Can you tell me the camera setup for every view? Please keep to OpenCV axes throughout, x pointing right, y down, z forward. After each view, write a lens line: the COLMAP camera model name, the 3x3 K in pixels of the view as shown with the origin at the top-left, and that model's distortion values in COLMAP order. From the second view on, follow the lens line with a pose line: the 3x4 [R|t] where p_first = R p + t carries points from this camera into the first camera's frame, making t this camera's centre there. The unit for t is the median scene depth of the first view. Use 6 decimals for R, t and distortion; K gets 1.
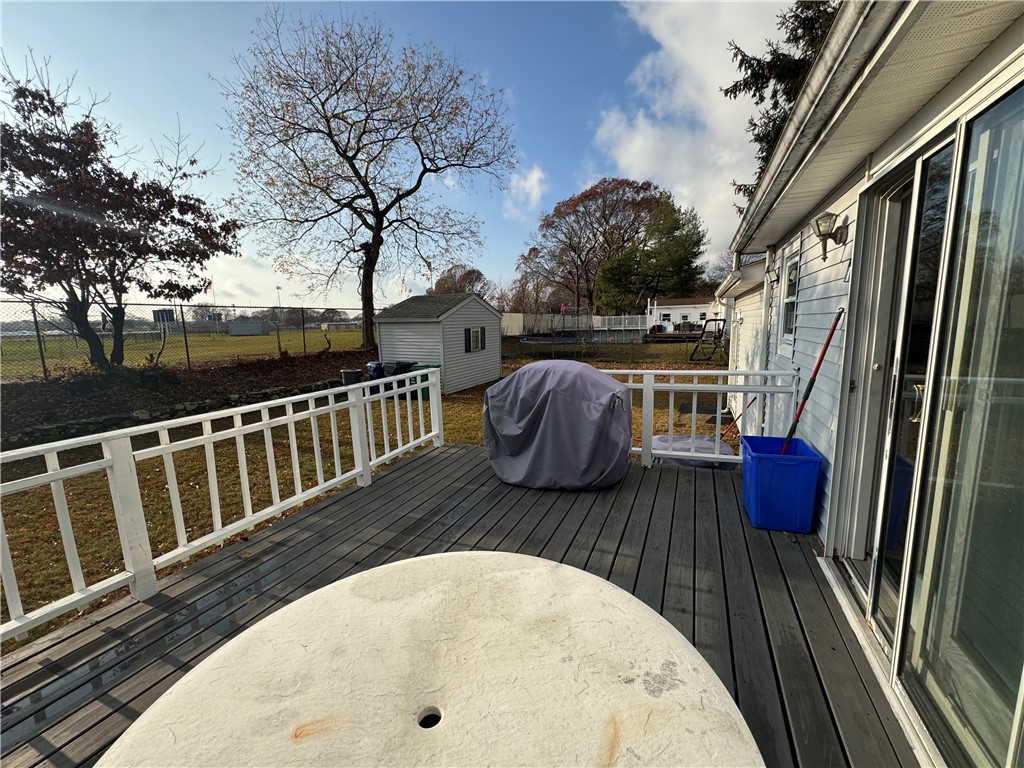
lens RADIAL K [[406.1, 0, 513.7], [0, 406.1, 383.5], [0, 0, 1]] dist [-0.006206, -0.000277]
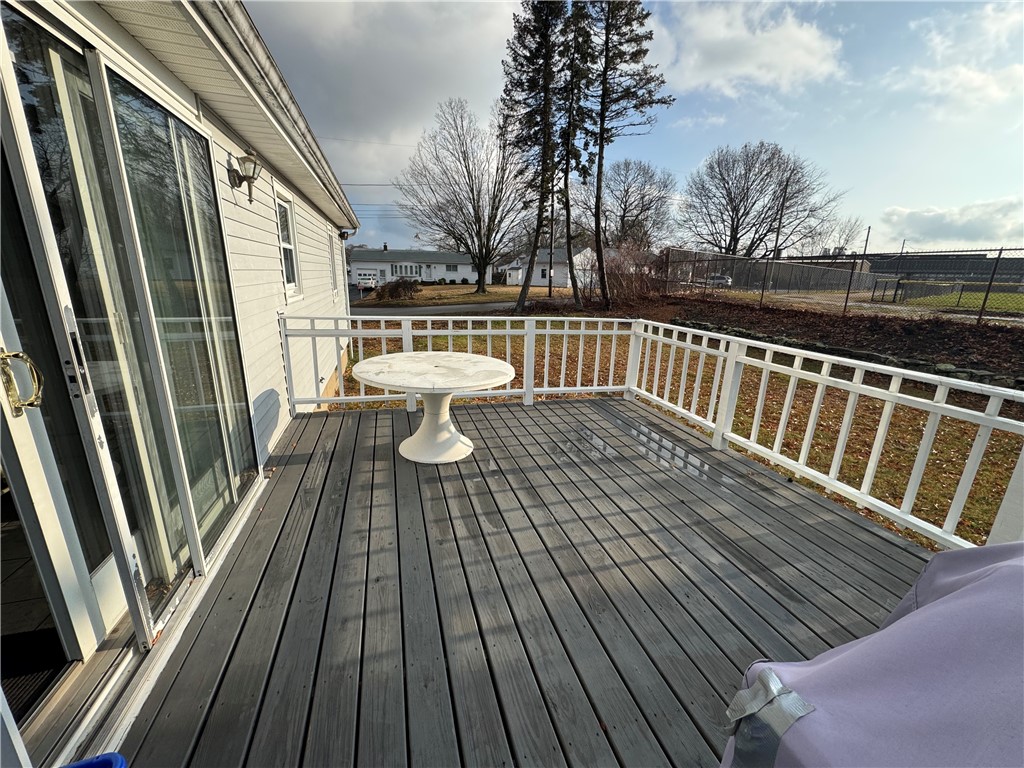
lens RADIAL K [[403.7, 0, 518.6], [0, 403.7, 383.2], [0, 0, 1]] dist [0.030041, 0.000003]
pose [[-0.744413, 0.188840, -0.640459, 0.513033], [-0.097073, 0.918378, 0.383614, -0.188220], [0.660625, 0.347738, -0.665321, 1.241221]]
